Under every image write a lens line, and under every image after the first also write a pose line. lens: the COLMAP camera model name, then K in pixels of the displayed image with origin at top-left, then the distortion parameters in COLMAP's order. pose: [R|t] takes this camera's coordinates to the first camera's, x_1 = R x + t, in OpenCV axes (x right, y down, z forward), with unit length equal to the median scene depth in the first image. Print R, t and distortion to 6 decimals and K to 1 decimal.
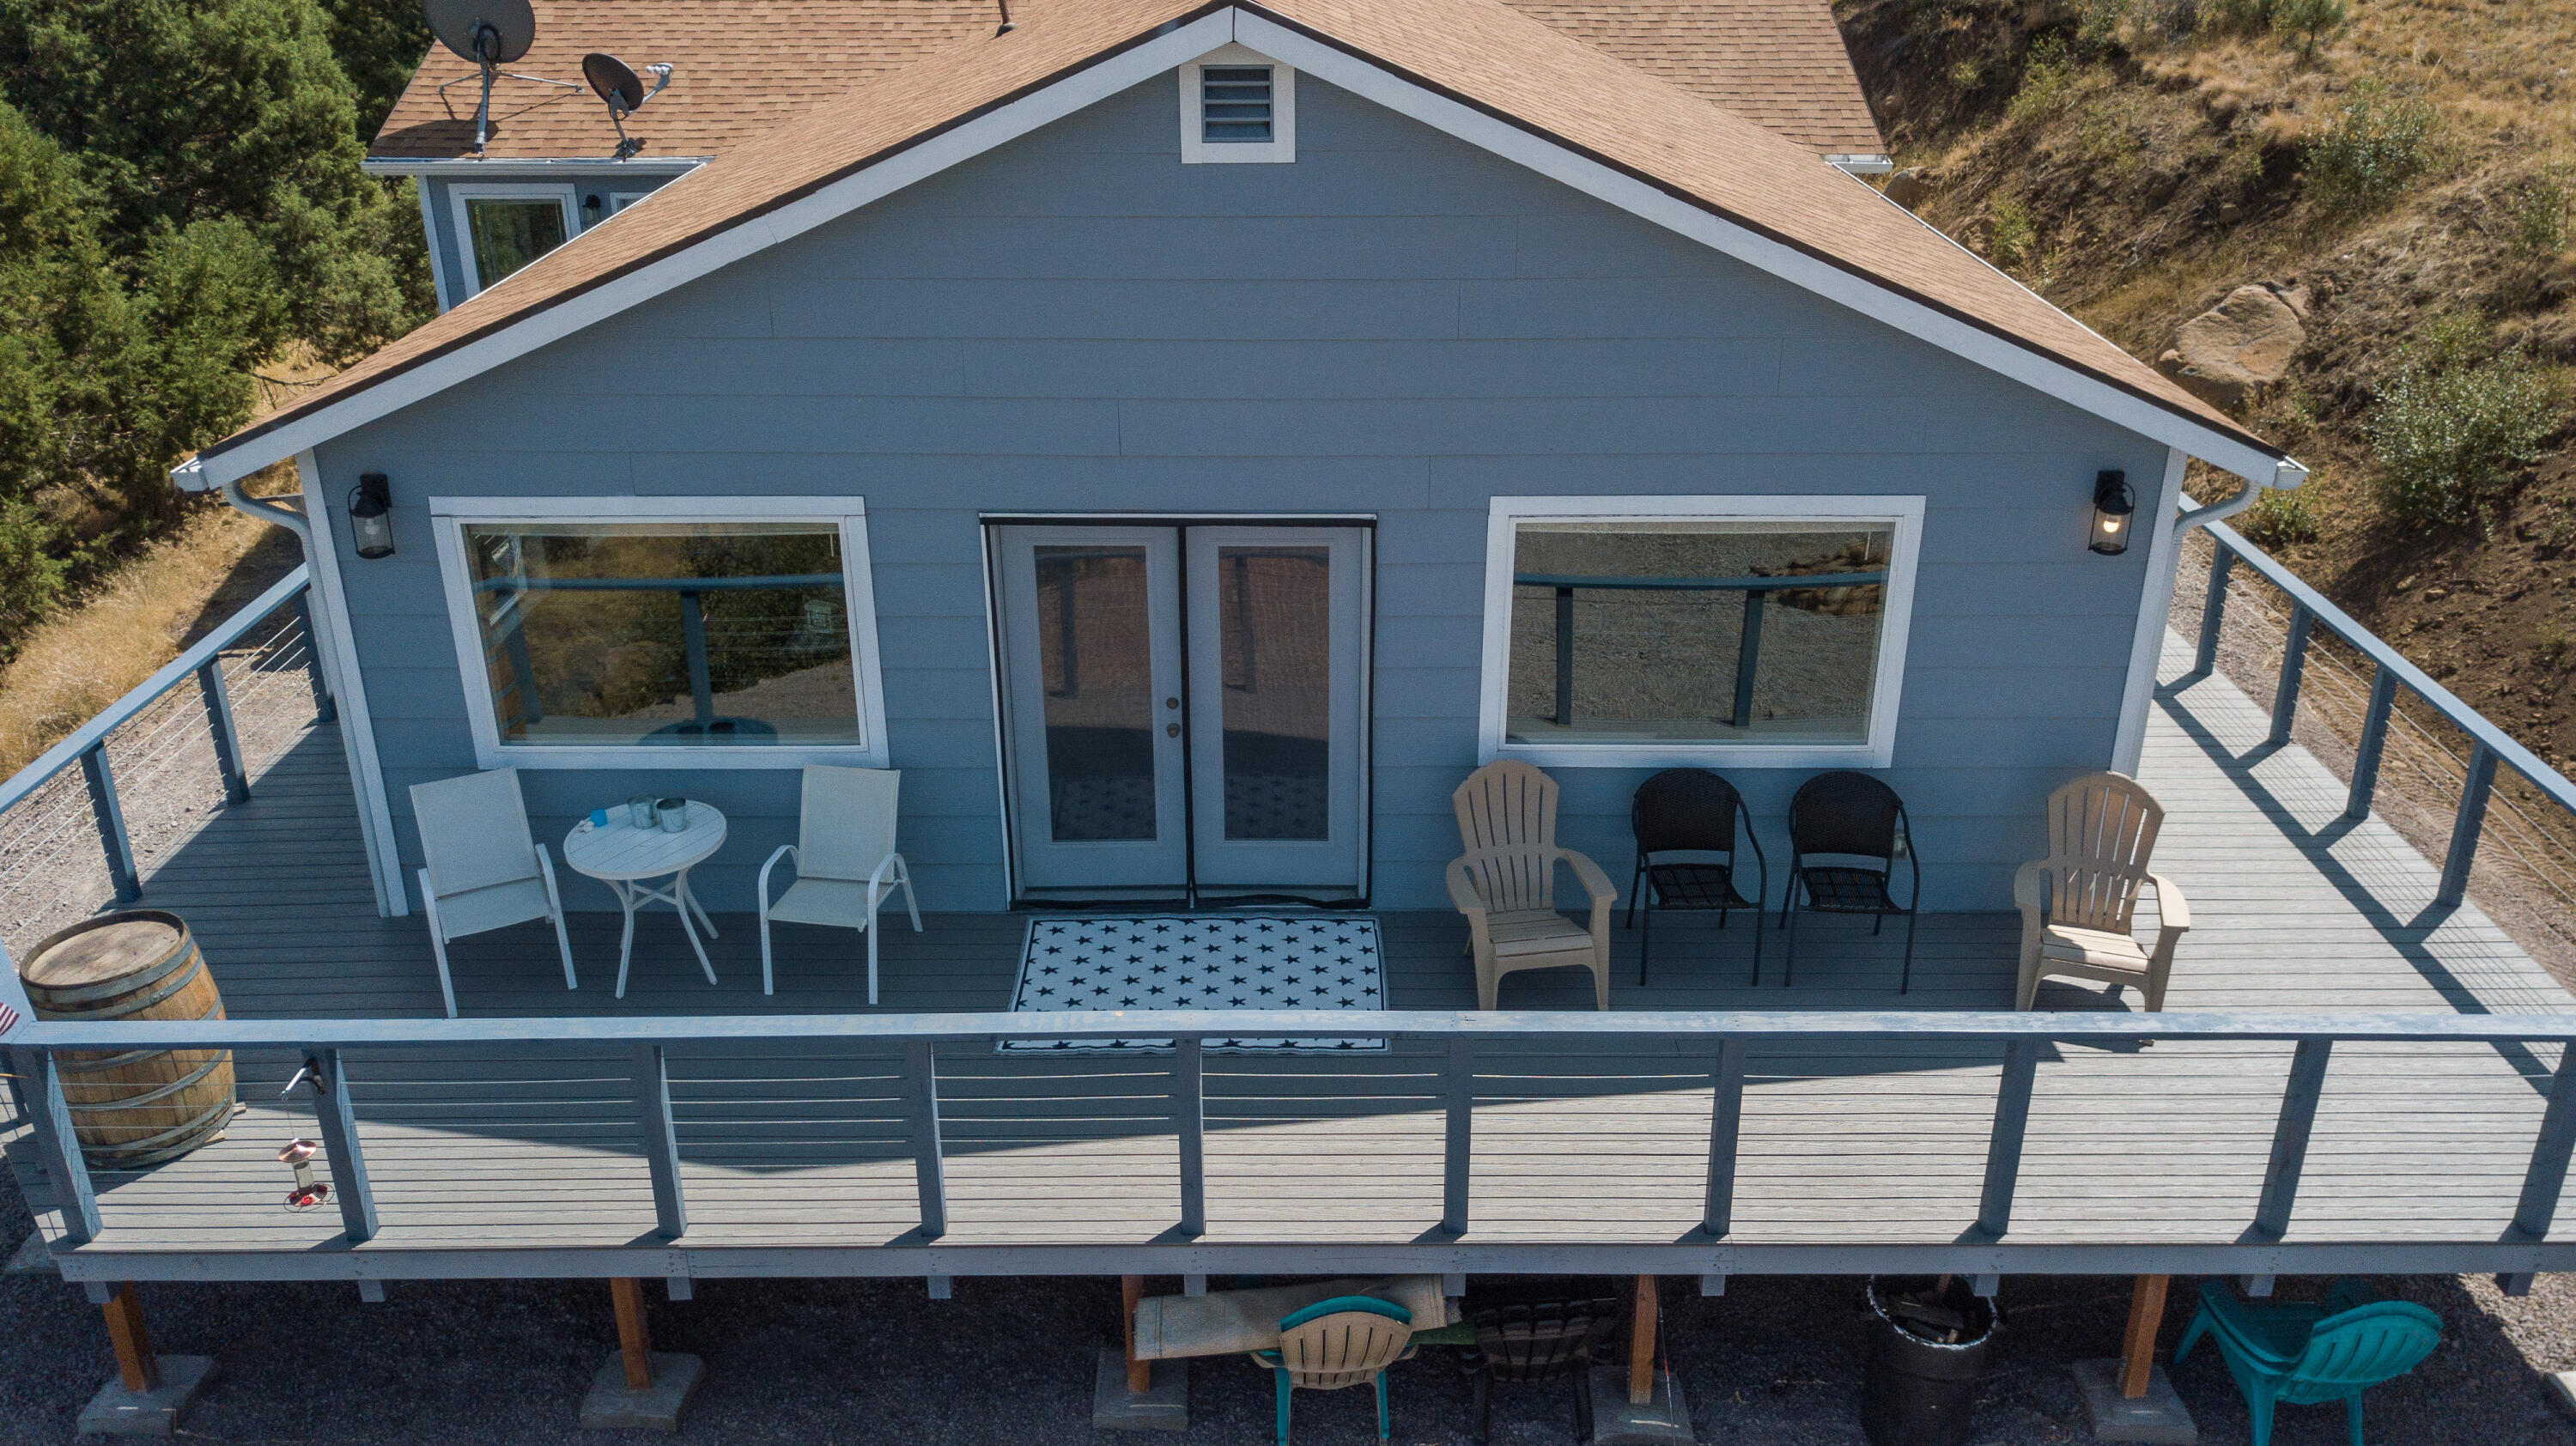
lens RADIAL K [[1985.4, 0, 1298.4], [0, 1985.4, 702.8], [0, 0, 1]] dist [-0.007551, 0.009191]
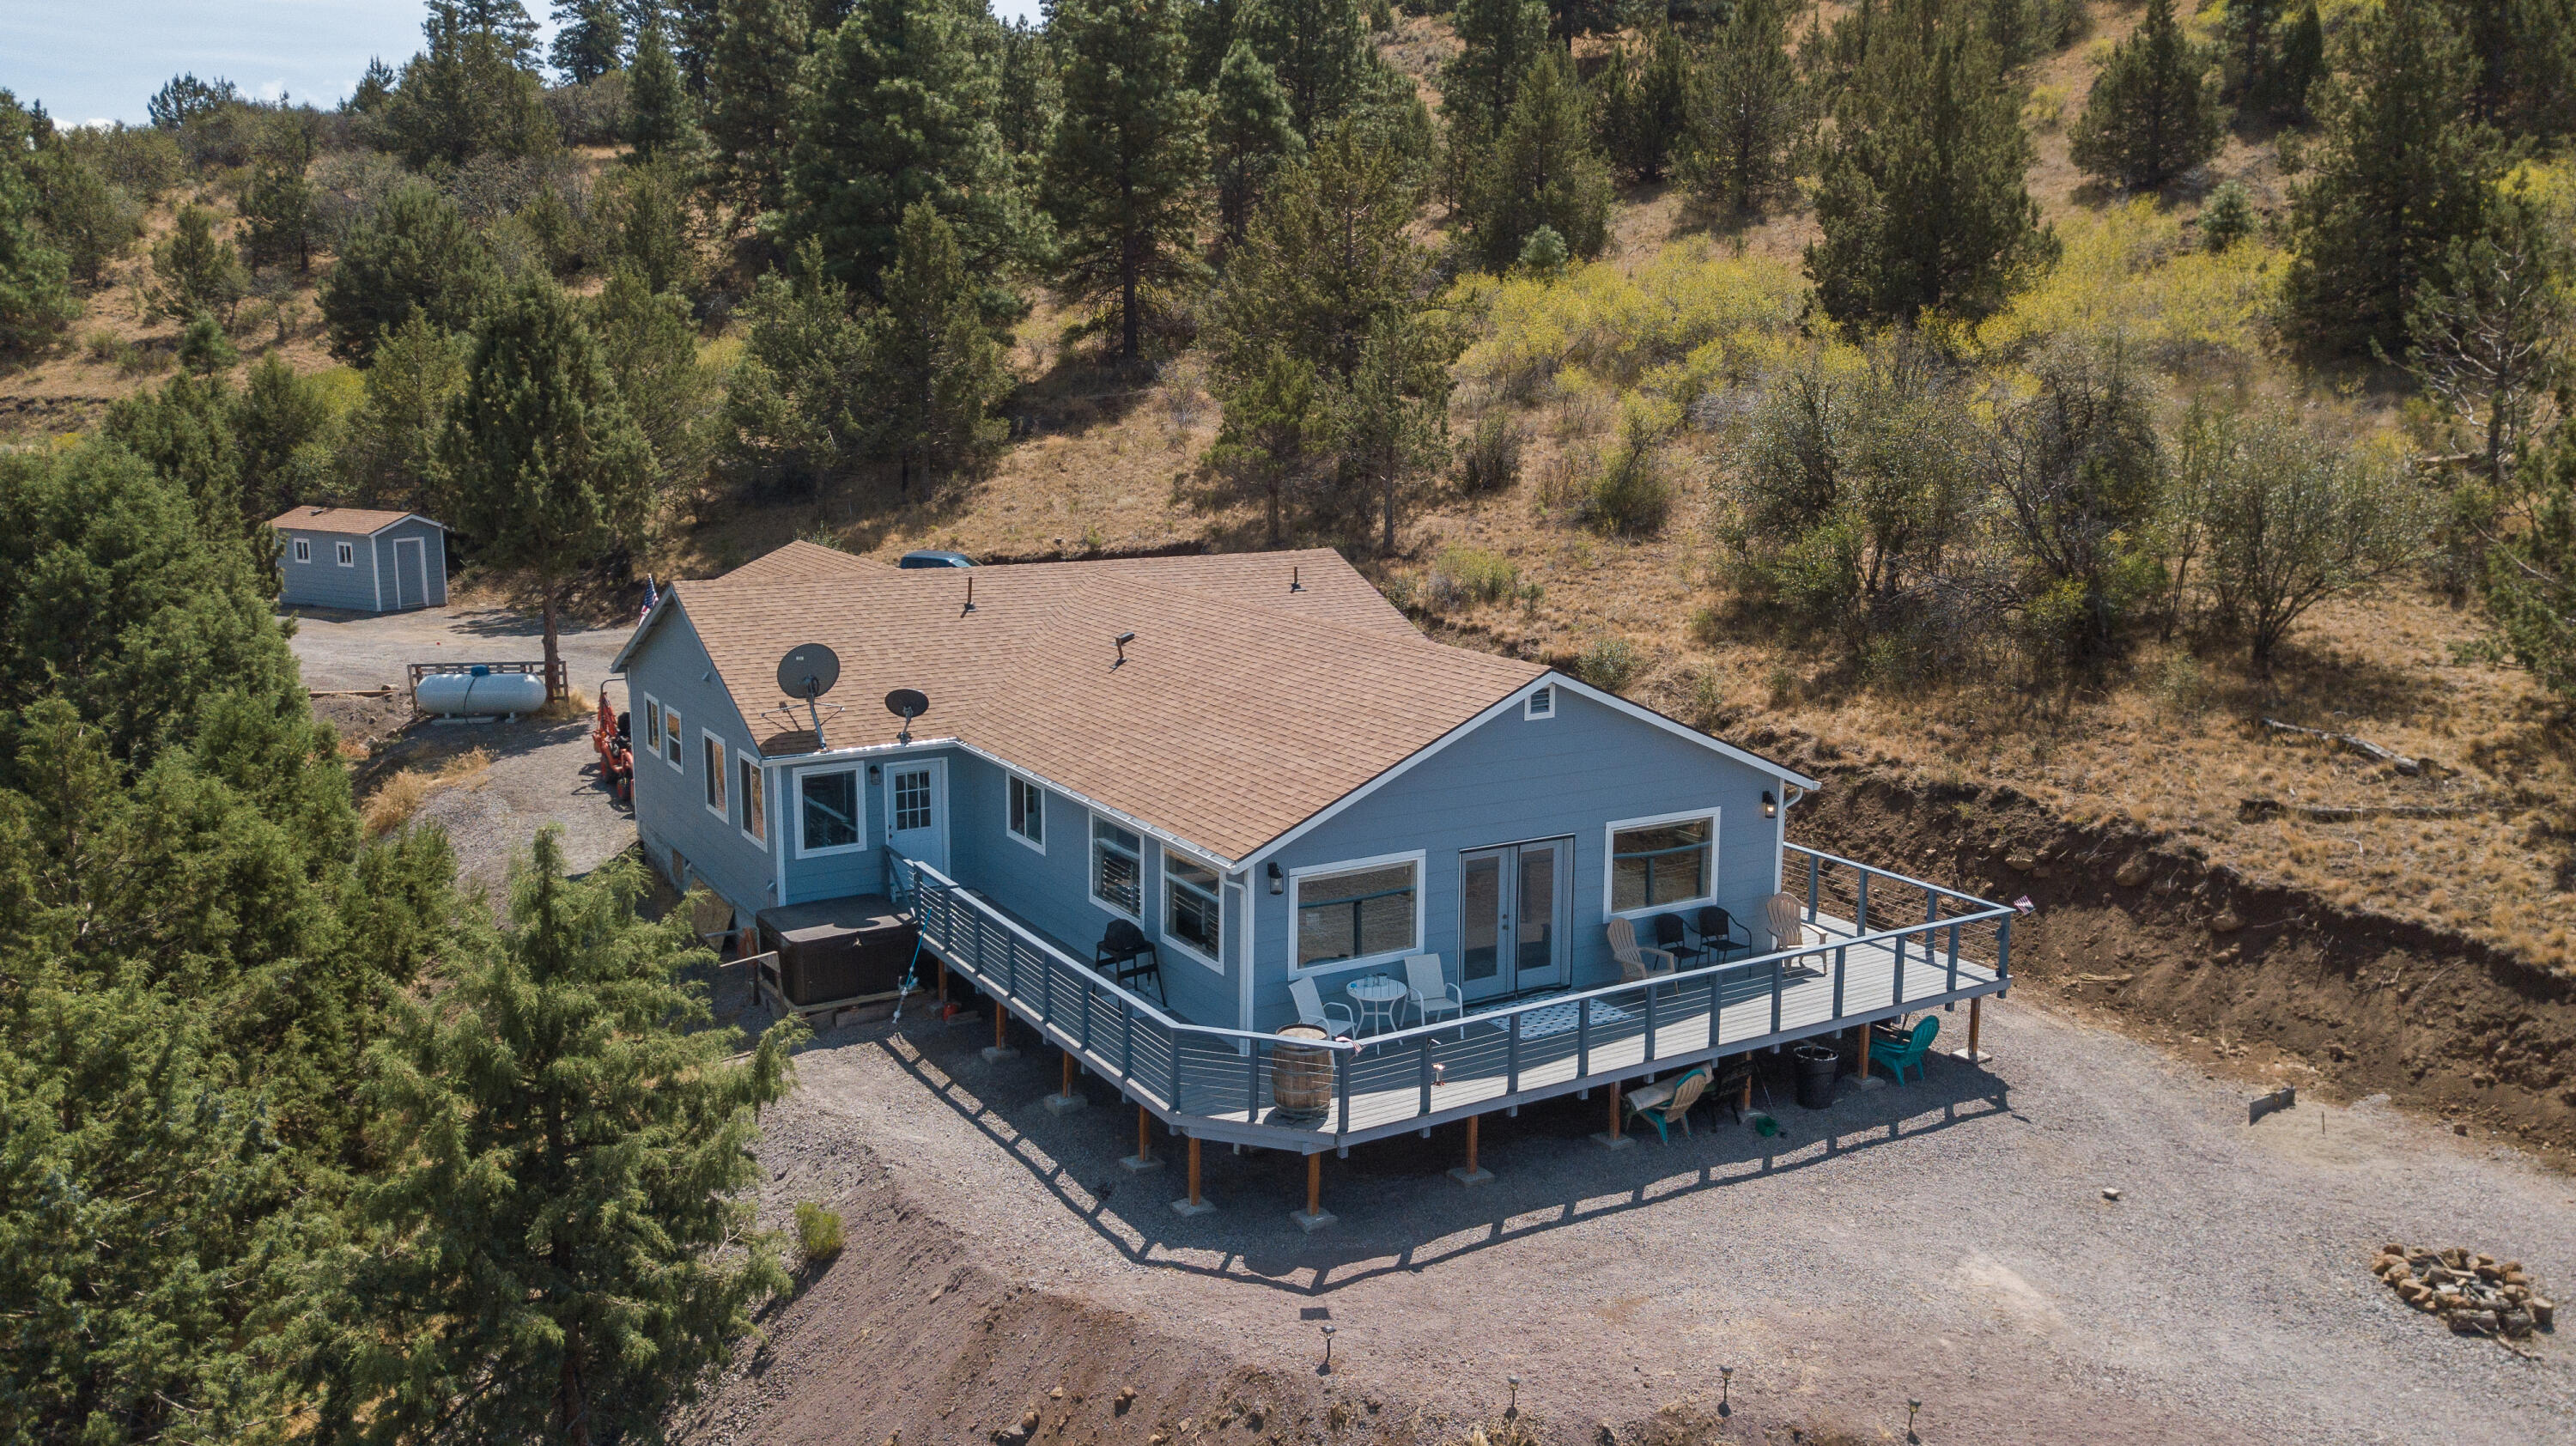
lens RADIAL K [[1985.4, 0, 1266.8], [0, 1985.4, 661.4], [0, 0, 1]] dist [-0.007551, 0.009191]
pose [[0.860645, -0.073800, 0.503829, -1.719798], [0.201566, 0.957997, -0.203991, 0.155019], [-0.467613, 0.277118, 0.839371, -1.219043]]
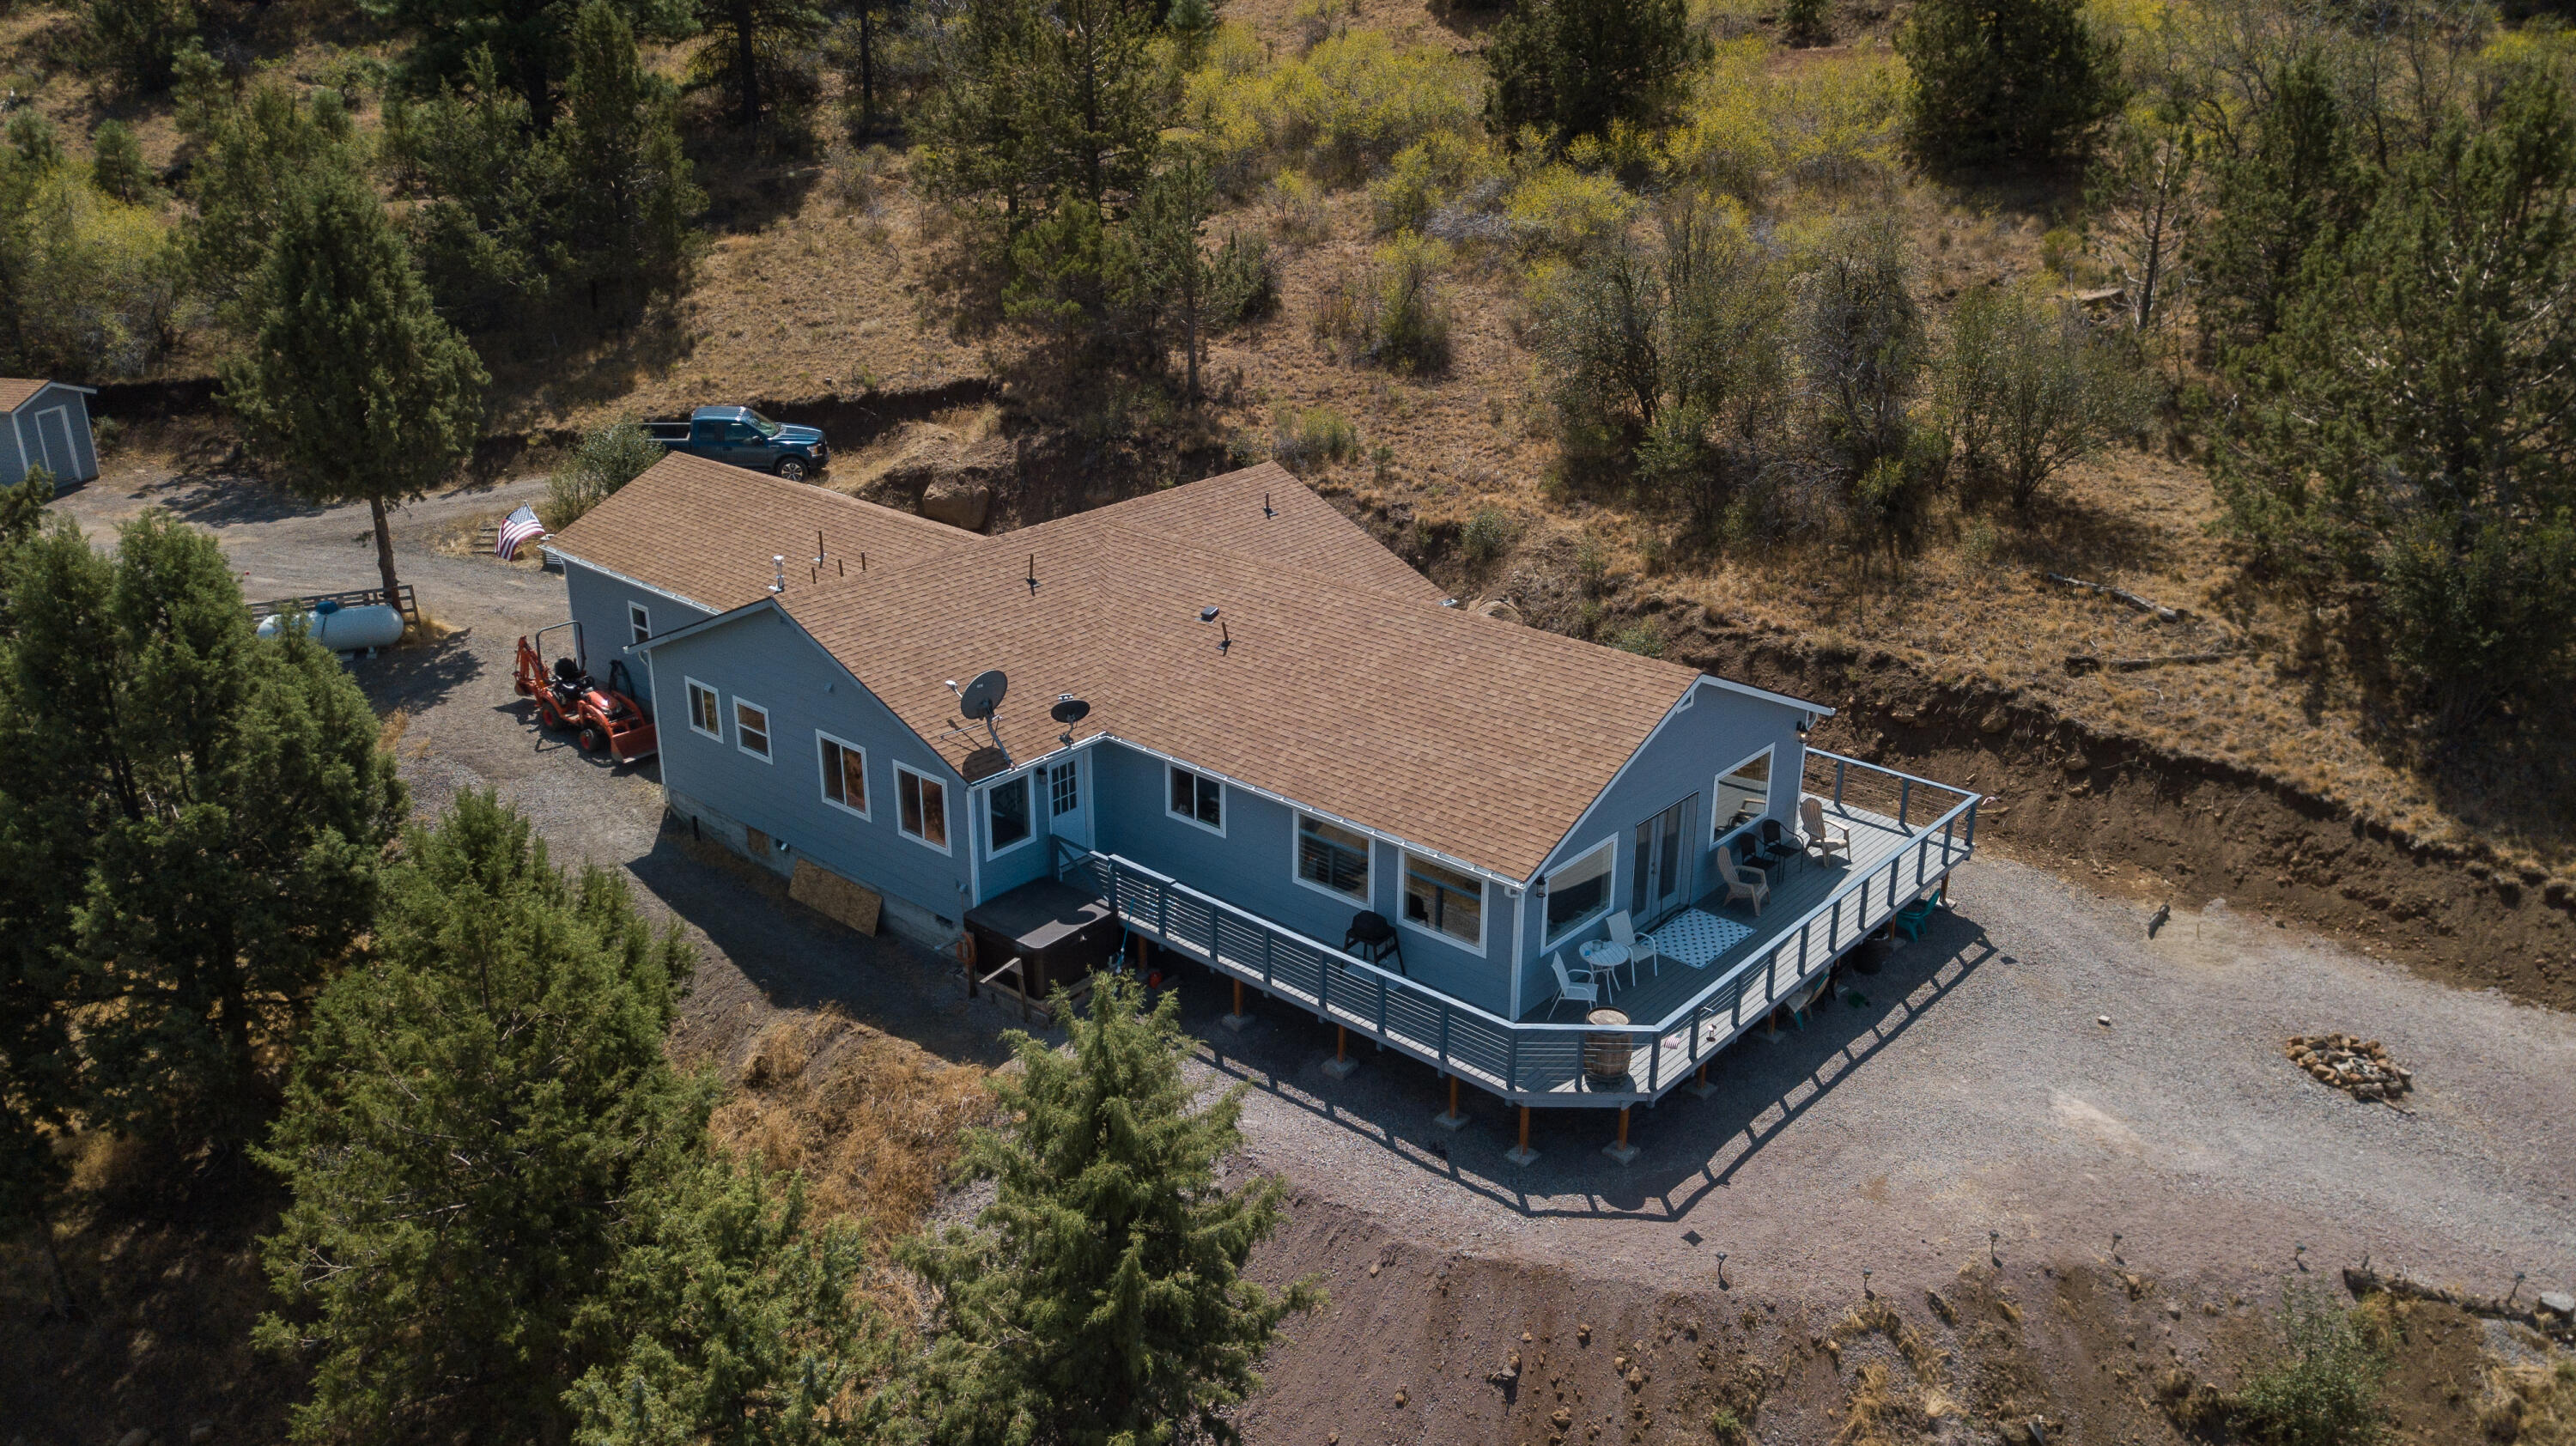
lens RADIAL K [[1985.4, 0, 1264.9], [0, 1985.4, 699.7], [0, 0, 1]] dist [-0.007551, 0.009191]
pose [[0.662547, -0.265861, 0.700250, -2.838880], [0.301451, 0.950476, 0.075643, -0.734177], [-0.685681, 0.160974, 0.709879, -0.971332]]
